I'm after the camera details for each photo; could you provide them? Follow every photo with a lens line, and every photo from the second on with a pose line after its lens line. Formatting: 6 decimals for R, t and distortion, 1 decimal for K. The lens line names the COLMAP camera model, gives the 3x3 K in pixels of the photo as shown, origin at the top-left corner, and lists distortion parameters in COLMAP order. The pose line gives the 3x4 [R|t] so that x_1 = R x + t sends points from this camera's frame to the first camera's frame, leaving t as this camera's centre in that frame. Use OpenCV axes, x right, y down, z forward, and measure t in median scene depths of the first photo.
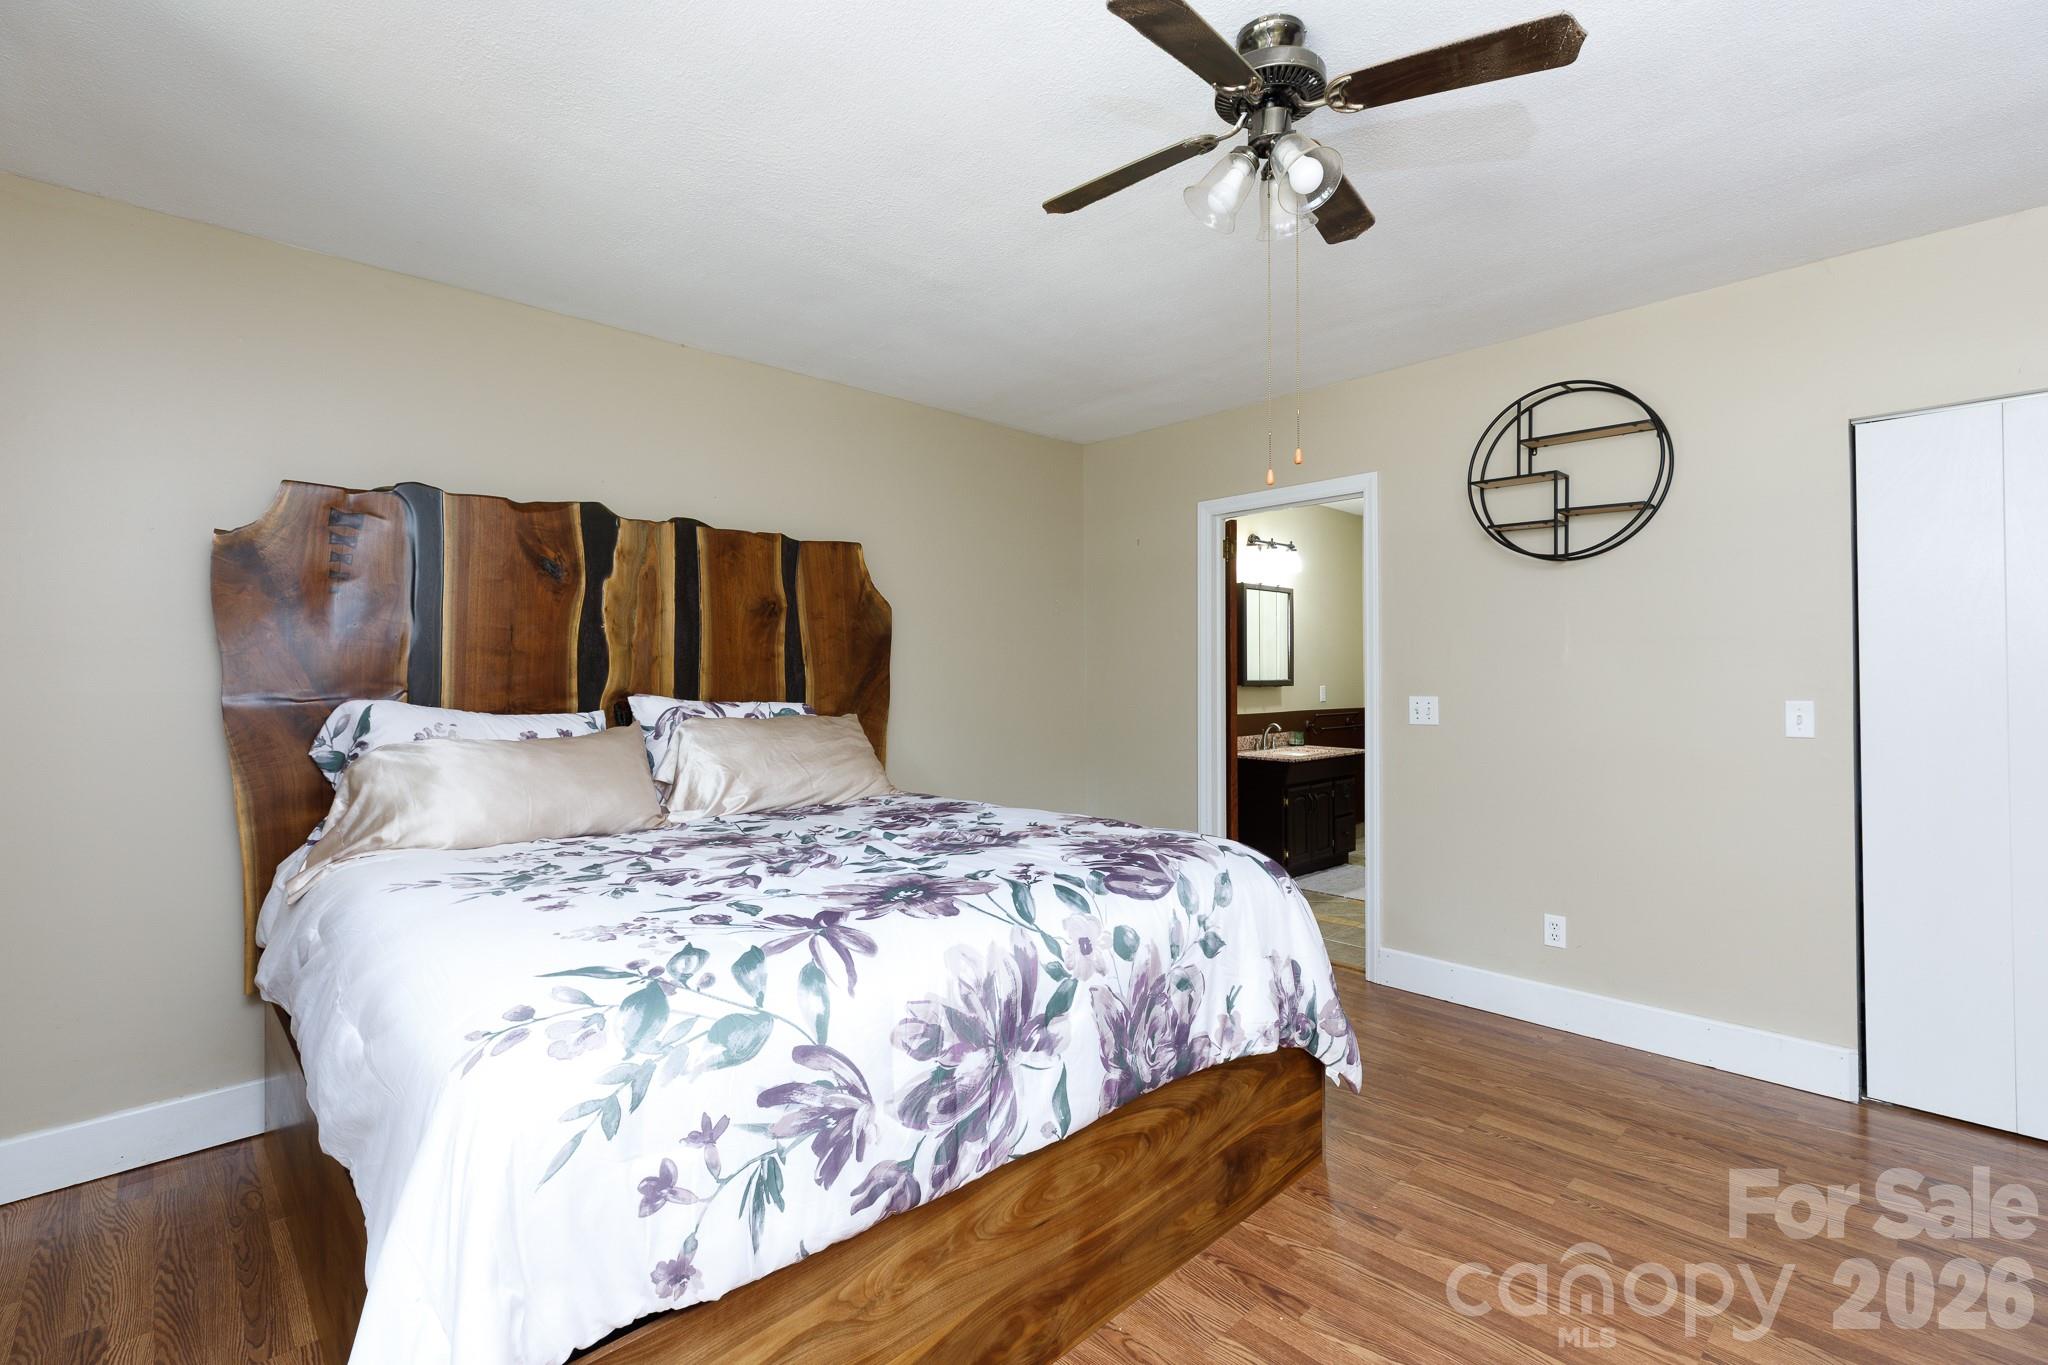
lens RADIAL K [[916.7, 0, 1021.2], [0, 916.7, 678.0], [0, 0, 1]] dist [0.005121, 0.000057]
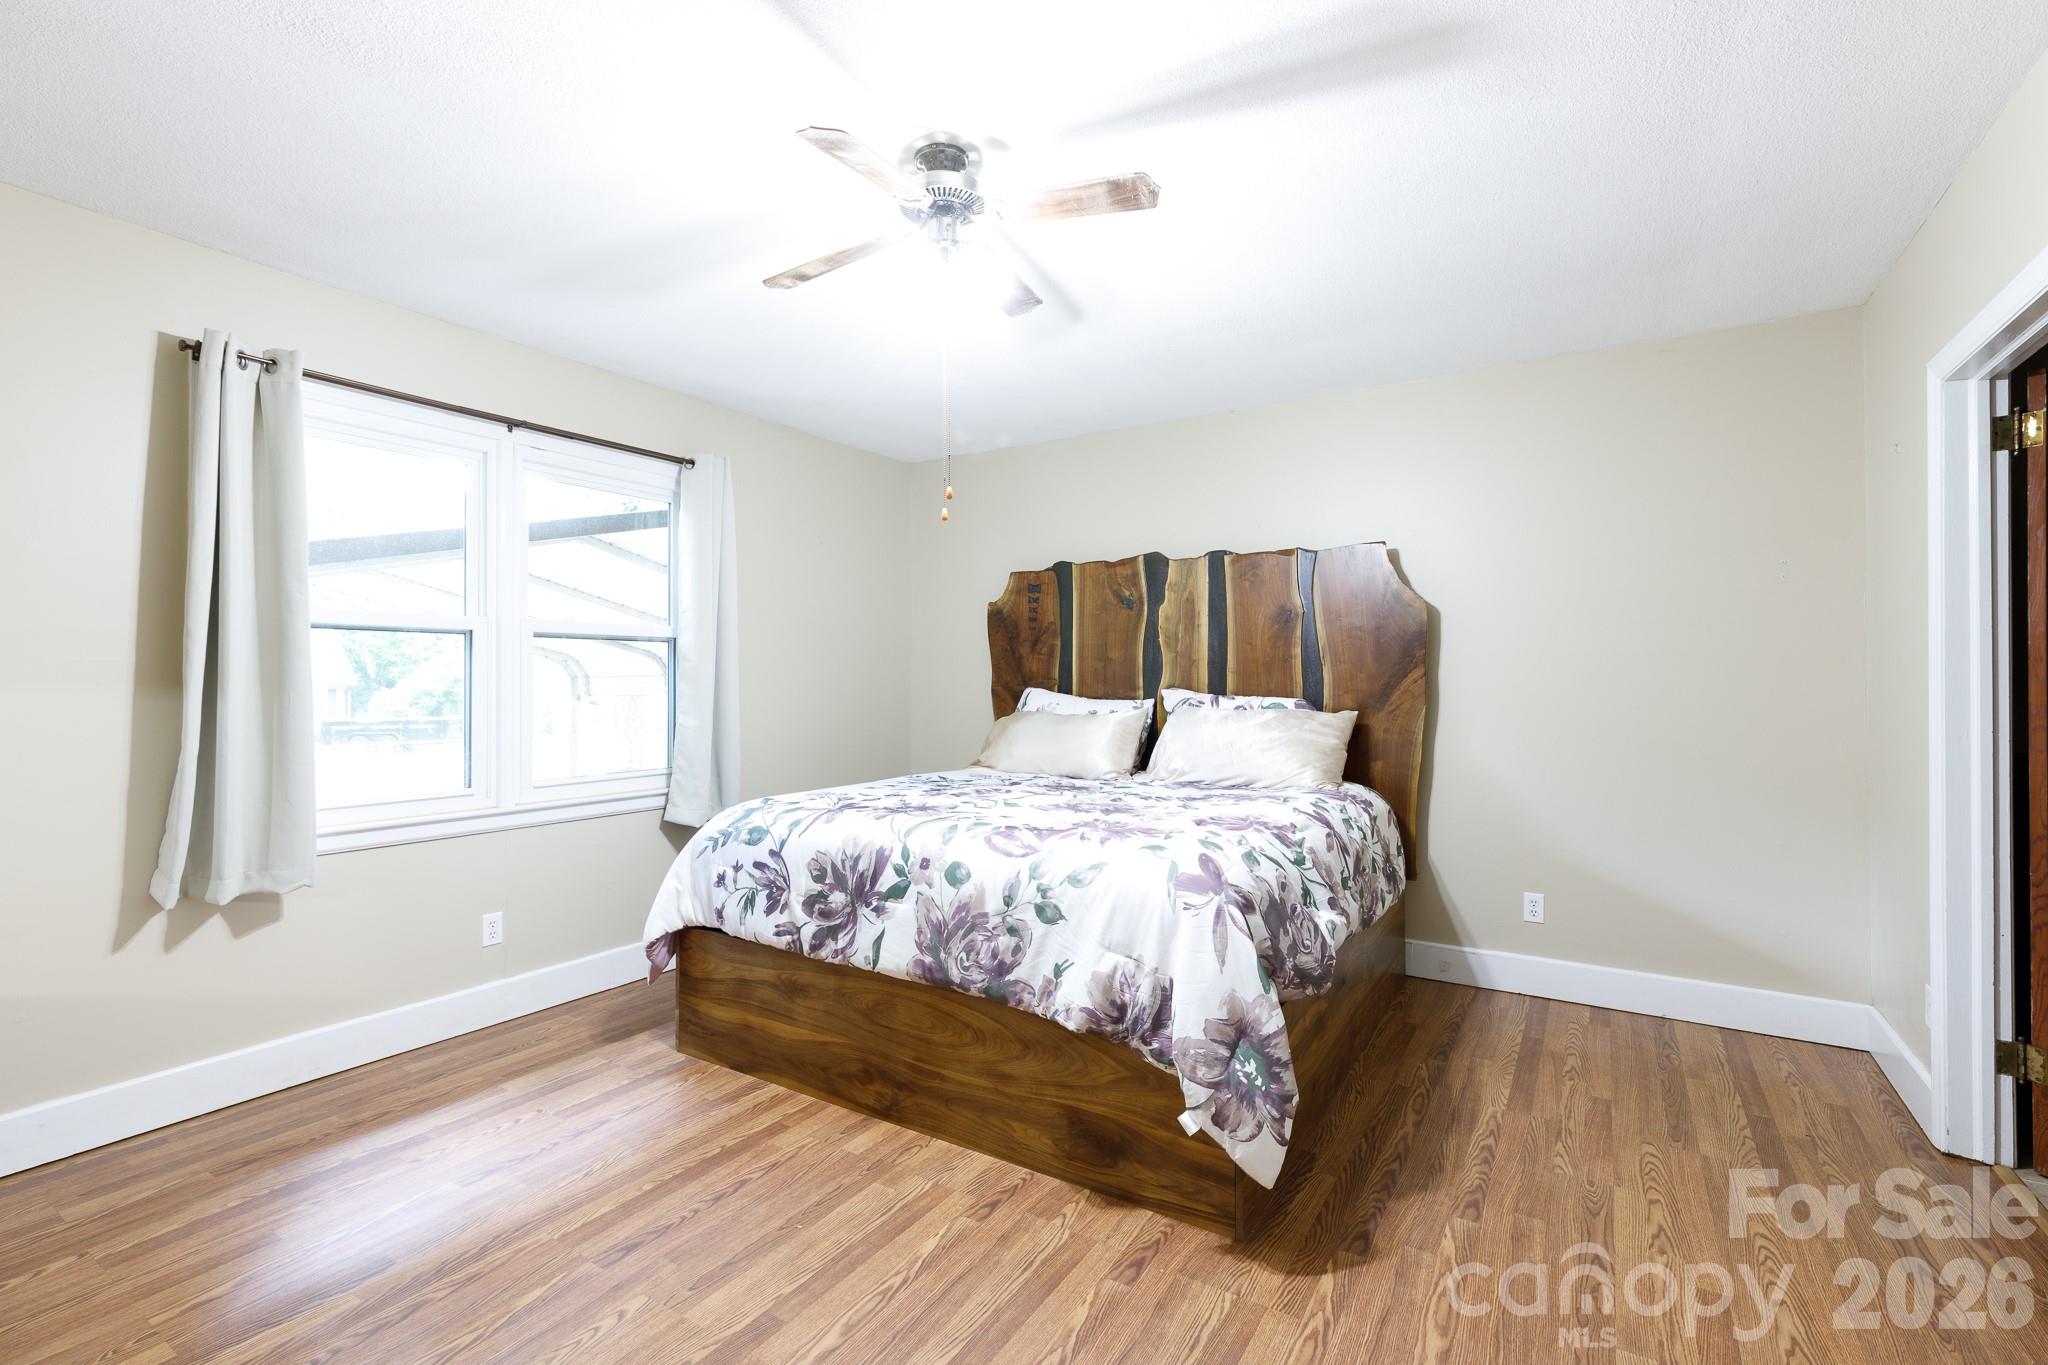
lens RADIAL K [[916.7, 0, 1021.2], [0, 916.7, 678.0], [0, 0, 1]] dist [0.005121, 0.000057]
pose [[0.237757, 0.004025, -0.971316, 1.432094], [-0.001151, 0.999992, 0.003862, -0.004224], [0.971324, 0.000199, 0.237760, 0.768924]]
